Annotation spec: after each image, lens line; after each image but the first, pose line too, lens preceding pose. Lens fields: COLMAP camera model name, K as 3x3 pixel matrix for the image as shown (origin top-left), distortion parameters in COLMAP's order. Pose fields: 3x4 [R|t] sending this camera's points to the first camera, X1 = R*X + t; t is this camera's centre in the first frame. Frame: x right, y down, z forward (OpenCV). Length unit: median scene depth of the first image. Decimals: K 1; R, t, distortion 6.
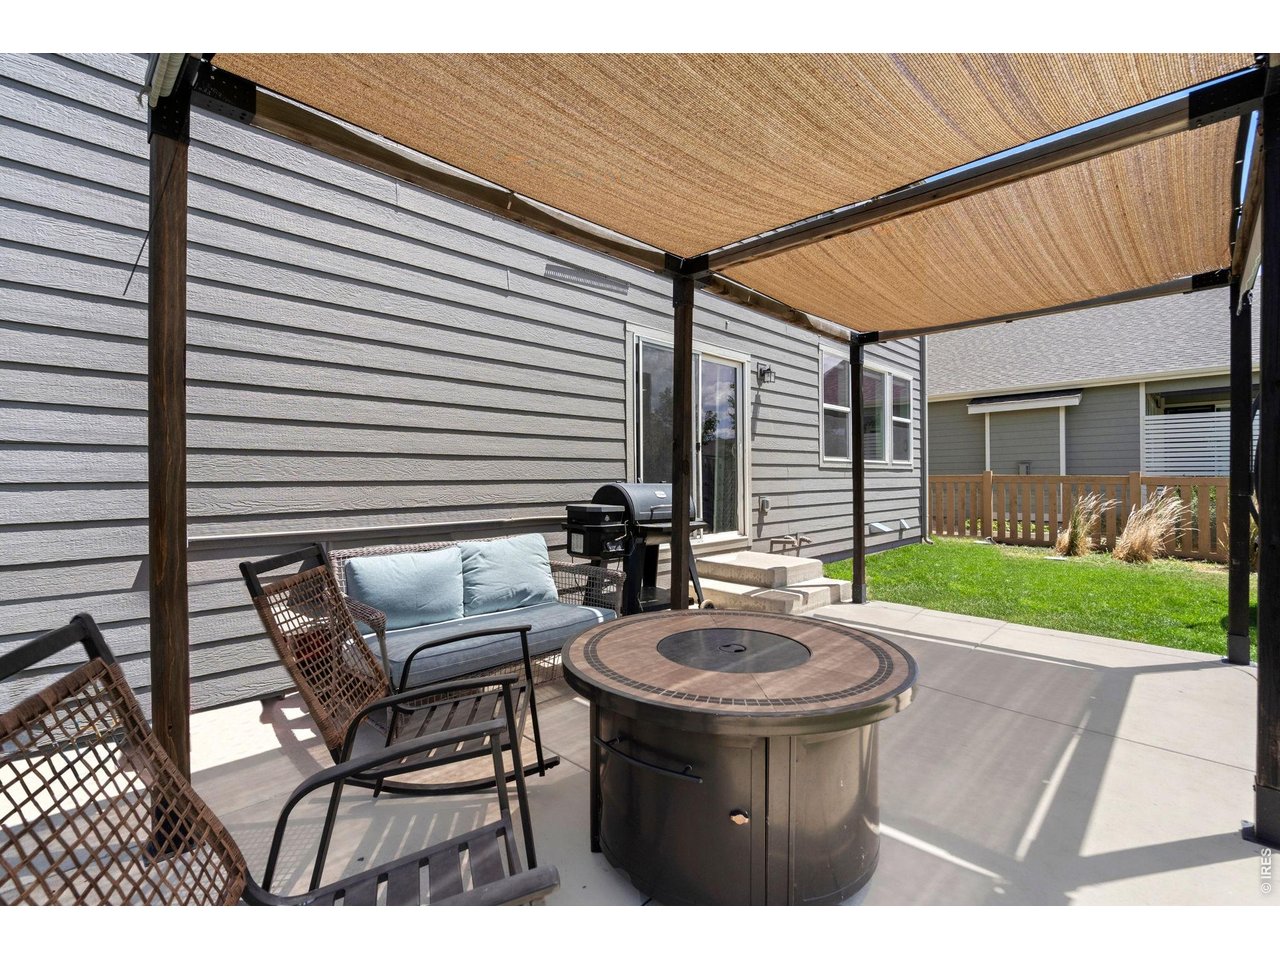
lens RADIAL K [[584.5, 0, 640.0], [0, 584.5, 480.0], [0, 0, 1]] dist [0.000613, -0.000305]
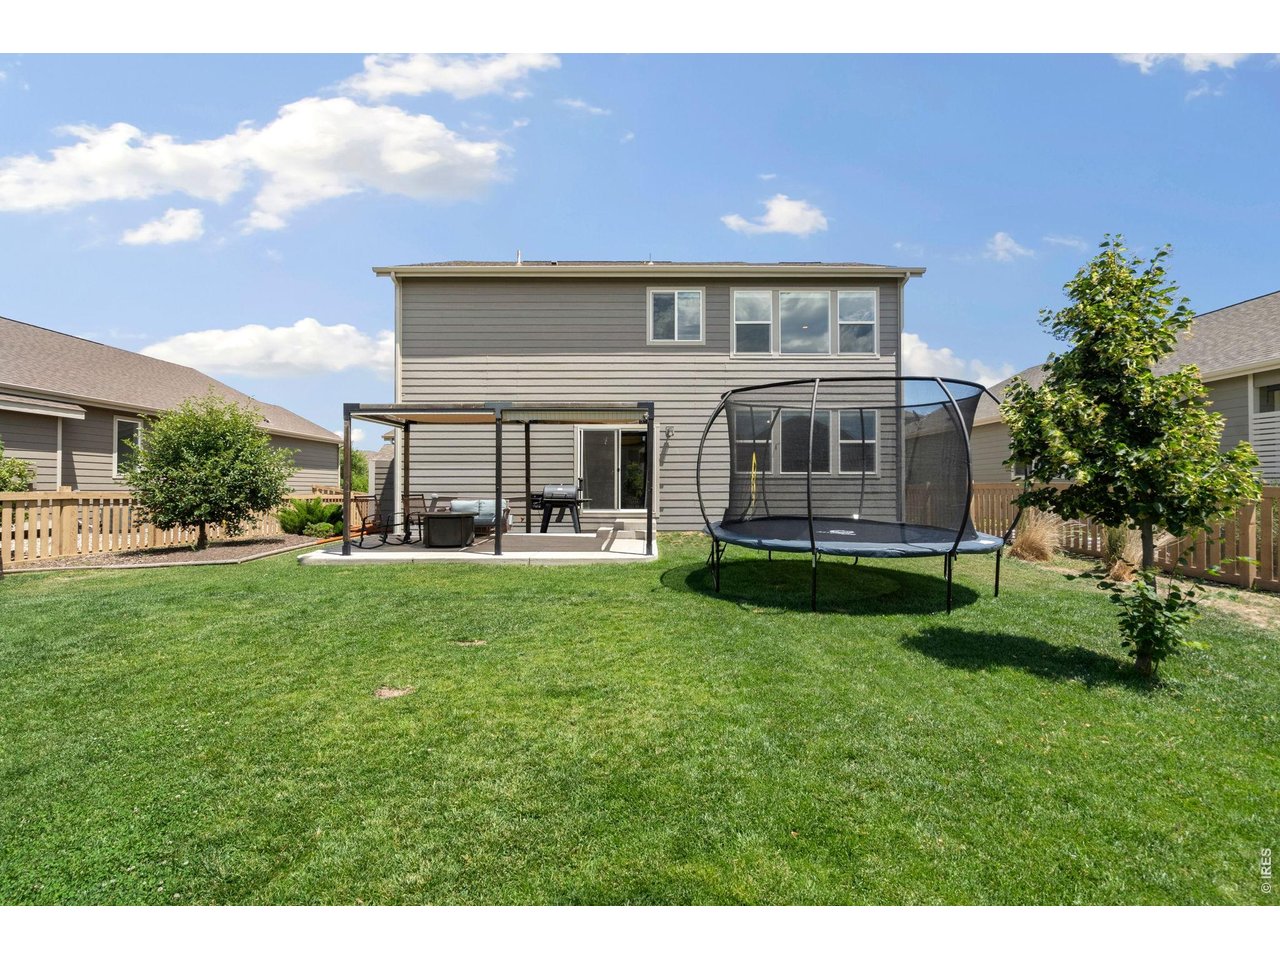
lens RADIAL K [[584.5, 0, 640.0], [0, 584.5, 480.0], [0, 0, 1]] dist [0.000613, -0.000305]
pose [[0.694279, -0.002701, -0.719701, 1.570075], [-0.005216, 0.999948, -0.008784, 0.001707], [0.719688, 0.009853, 0.694228, -0.456409]]
